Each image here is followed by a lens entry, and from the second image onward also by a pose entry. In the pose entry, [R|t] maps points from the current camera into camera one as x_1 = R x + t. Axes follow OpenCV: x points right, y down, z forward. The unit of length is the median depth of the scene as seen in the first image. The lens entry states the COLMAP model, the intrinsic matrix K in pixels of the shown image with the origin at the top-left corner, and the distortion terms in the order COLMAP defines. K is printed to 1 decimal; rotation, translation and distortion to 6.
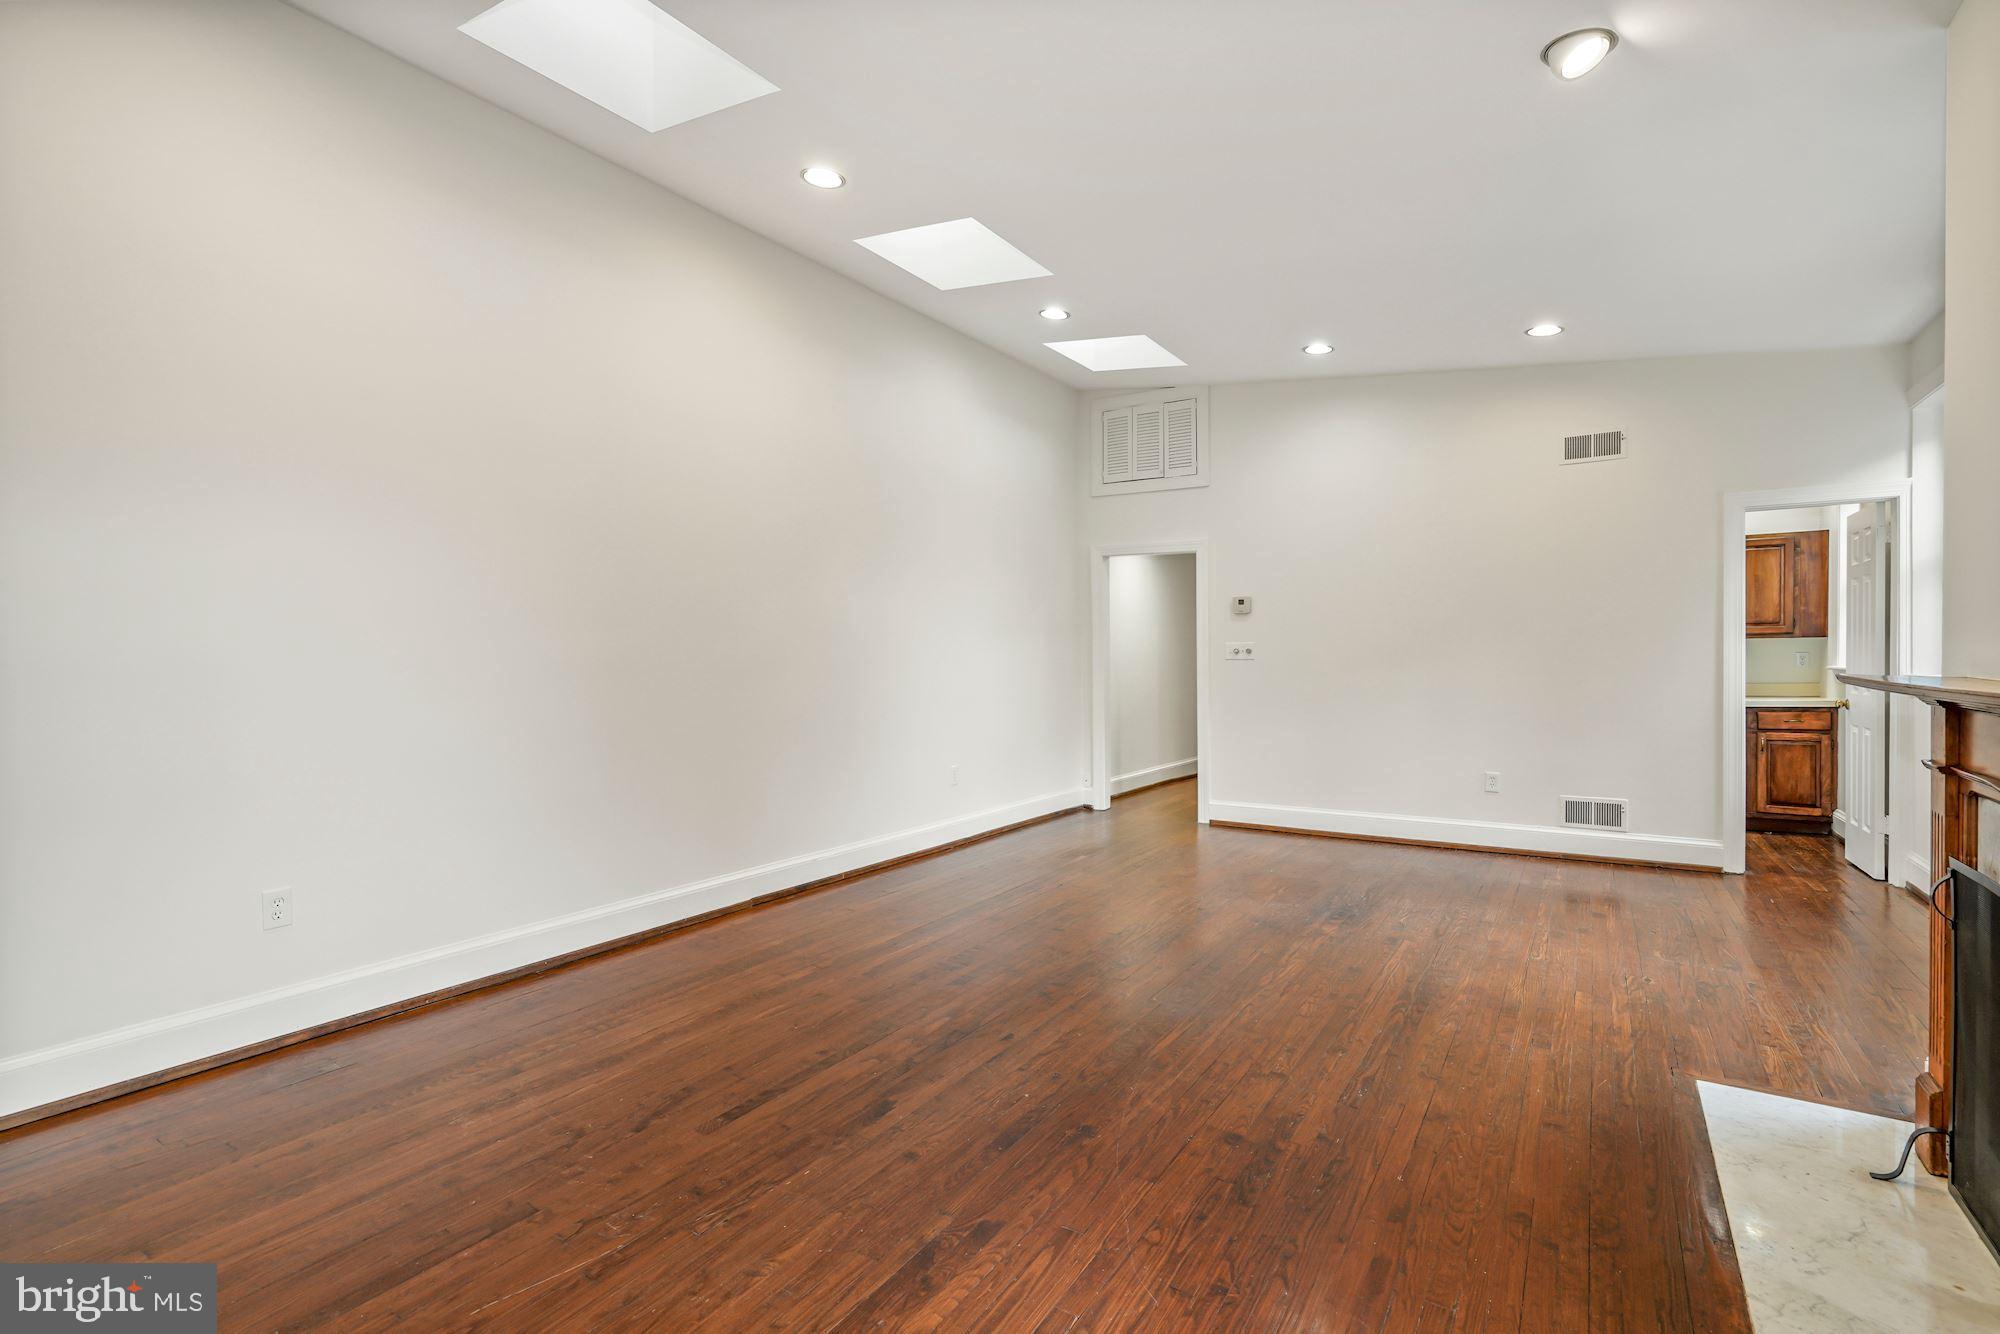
lens RADIAL K [[914.2, 0, 1000.0], [0, 914.2, 667.0], [0, 0, 1]] dist [0.000683, 0.000548]
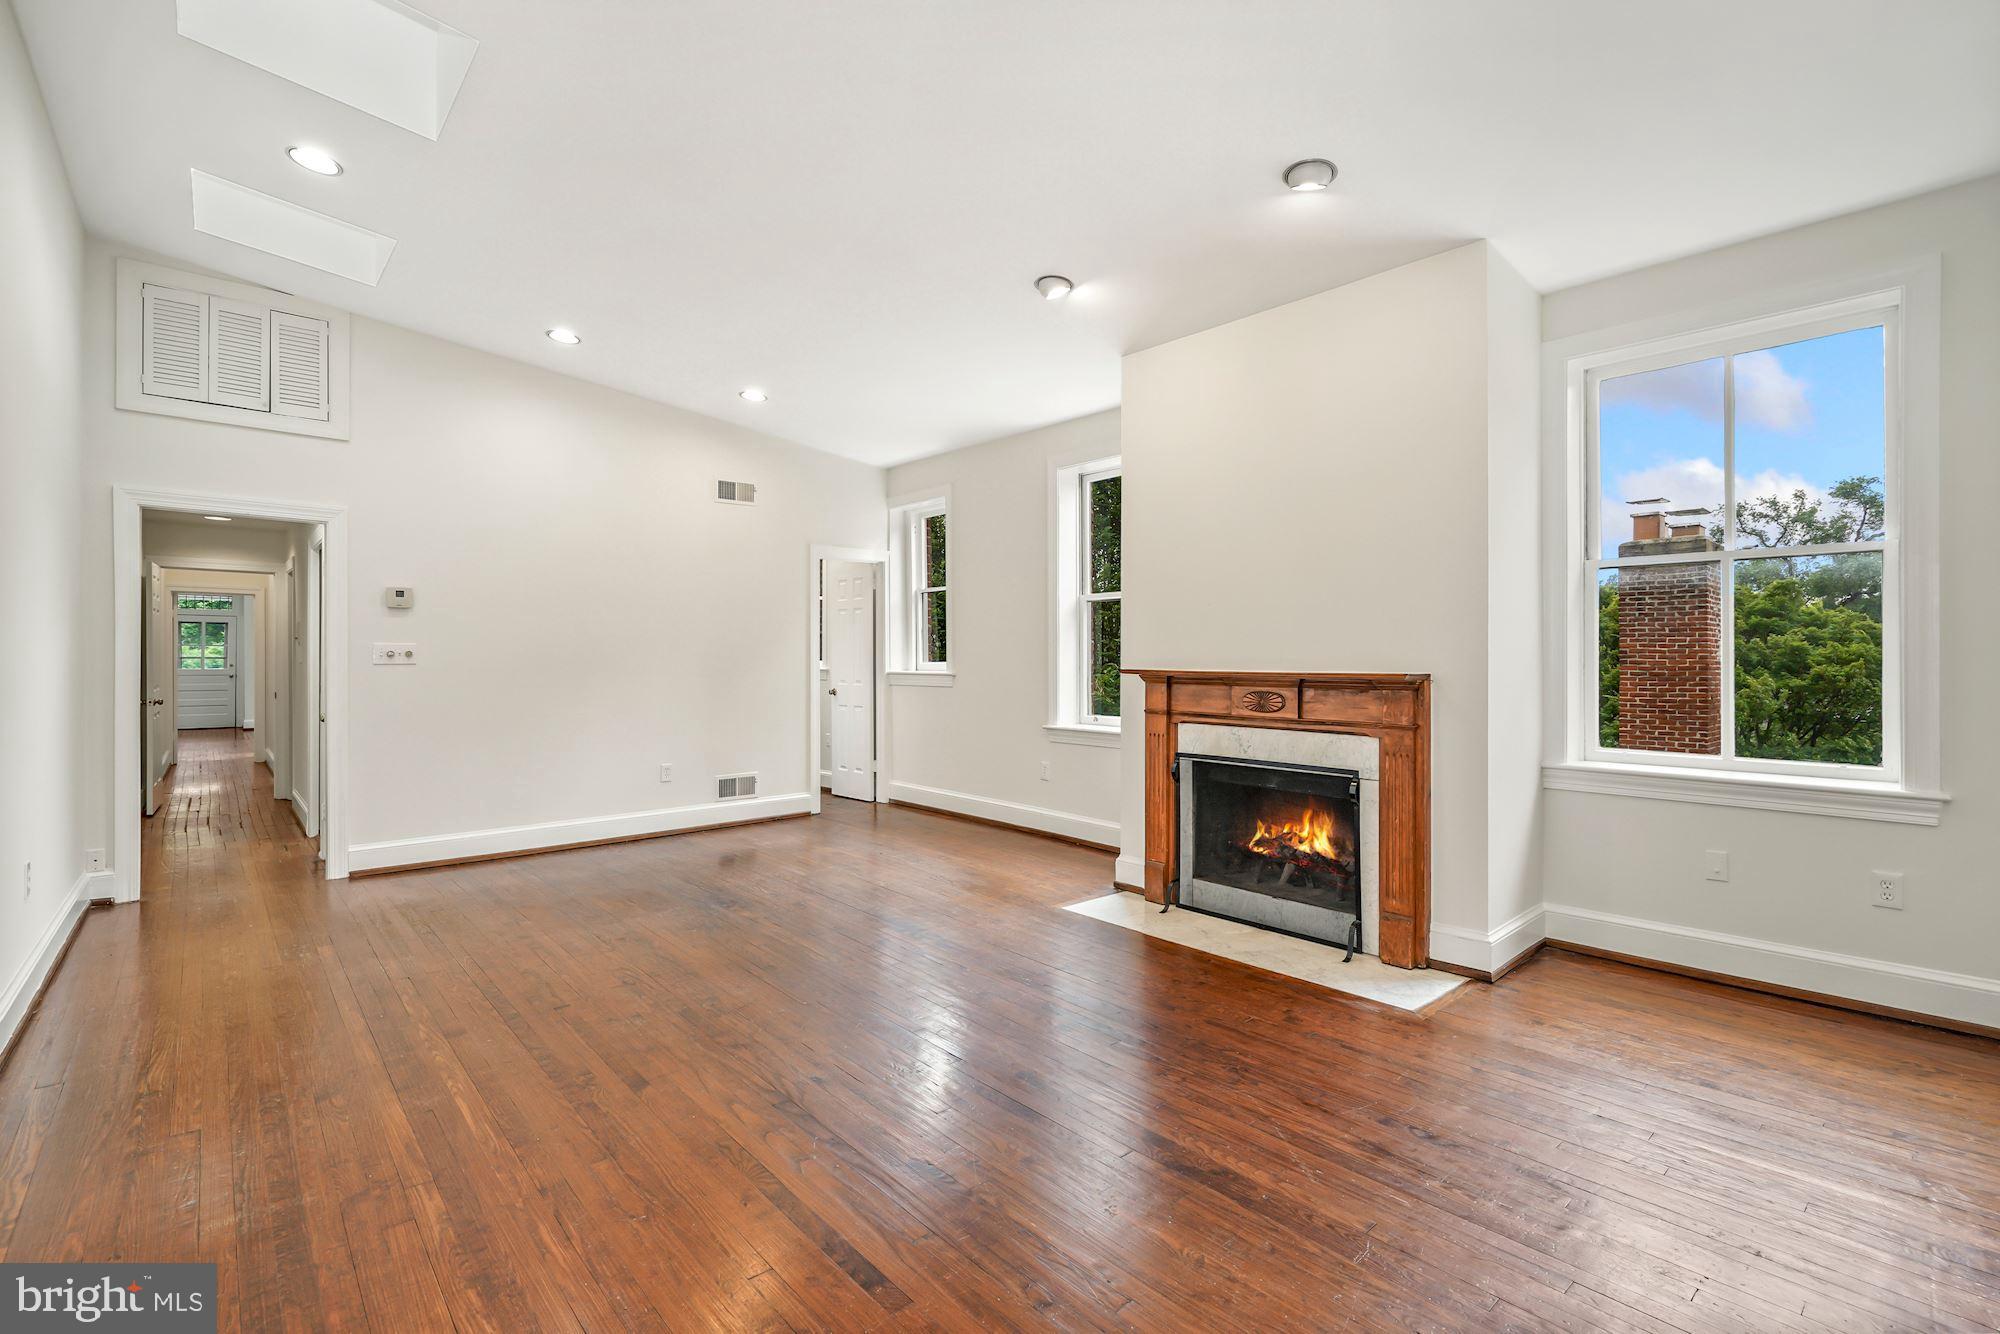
lens RADIAL K [[915.5, 0, 997.1], [0, 915.5, 660.7], [0, 0, 1]] dist [-0.001799, 0.001698]
pose [[0.264217, -0.000345, 0.964463, -0.503536], [0.012111, 0.999922, -0.002960, -0.003463], [-0.964387, 0.012463, 0.264201, 0.359740]]
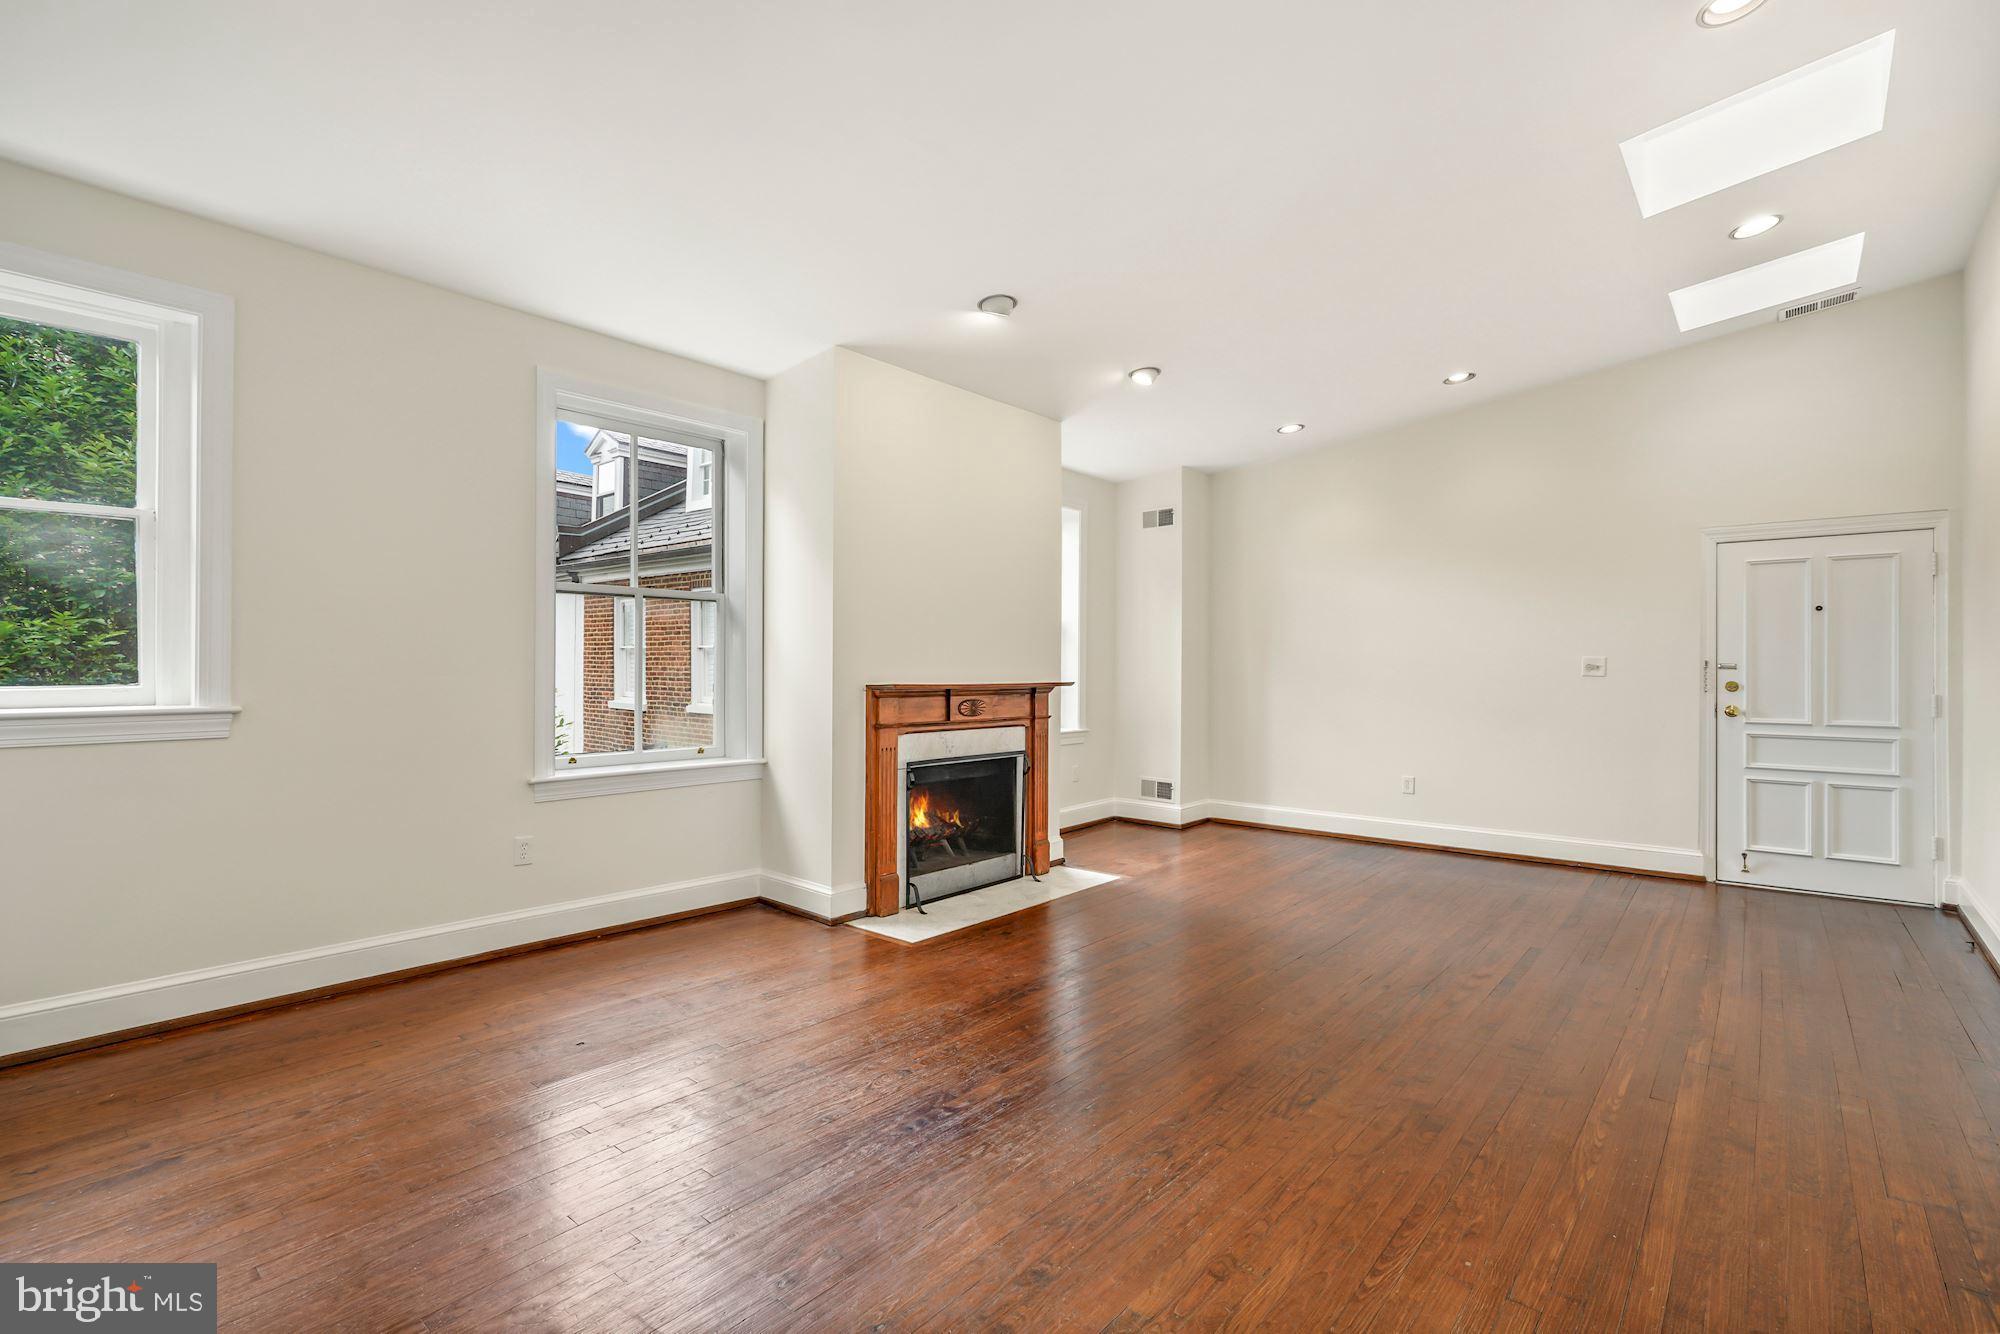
lens RADIAL K [[915.5, 0, 997.1], [0, 915.5, 660.7], [0, 0, 1]] dist [-0.001799, 0.001698]
pose [[-0.993241, 0.005191, 0.115958, 0.237859], [0.005412, 0.999984, 0.001594, -0.020649], [-0.115948, 0.002211, -0.993253, 1.402043]]
